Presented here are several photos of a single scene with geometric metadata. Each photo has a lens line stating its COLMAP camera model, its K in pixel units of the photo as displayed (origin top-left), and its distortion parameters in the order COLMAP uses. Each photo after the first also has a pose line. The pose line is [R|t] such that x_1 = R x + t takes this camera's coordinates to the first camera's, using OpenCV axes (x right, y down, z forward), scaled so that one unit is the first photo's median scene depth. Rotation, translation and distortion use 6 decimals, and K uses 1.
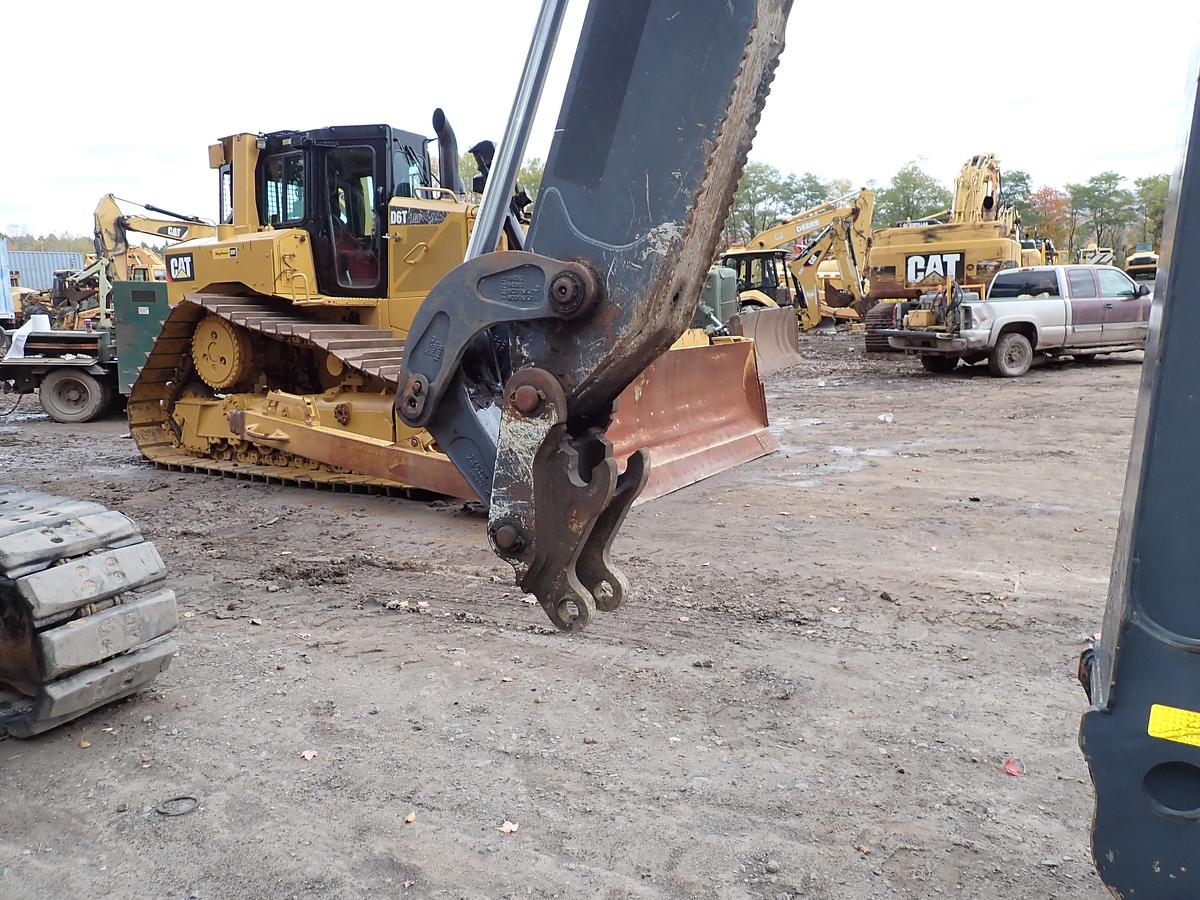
lens RADIAL K [[889.4, 0, 600.6], [0, 889.4, 444.7], [0, 0, 1]] dist [0.004183, -0.006239]
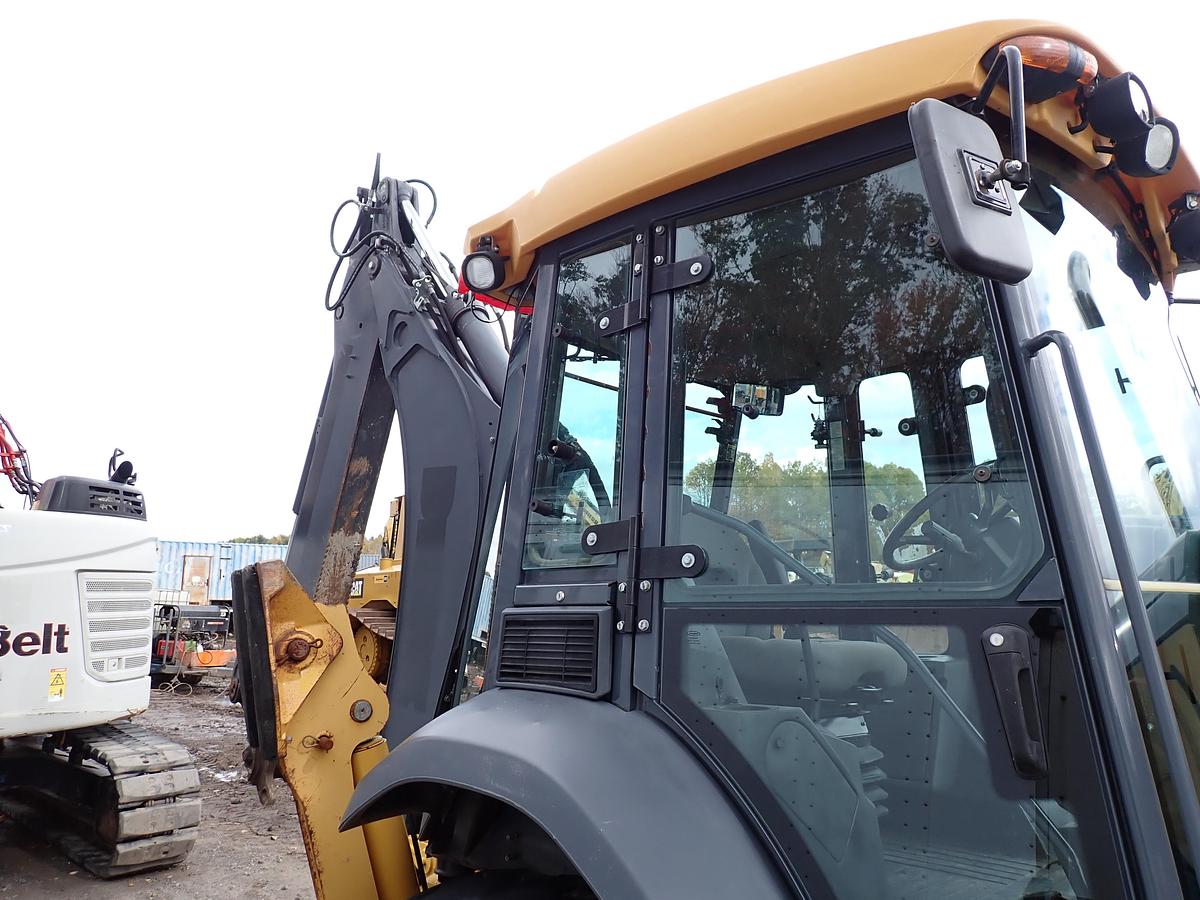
lens RADIAL K [[889.4, 0, 600.6], [0, 889.4, 444.7], [0, 0, 1]] dist [0.004183, -0.006239]
pose [[0.955140, -0.034193, -0.294175, 0.851812], [-0.063046, 0.947068, -0.314782, 0.006572], [0.289367, 0.319207, 0.902426, -0.596381]]
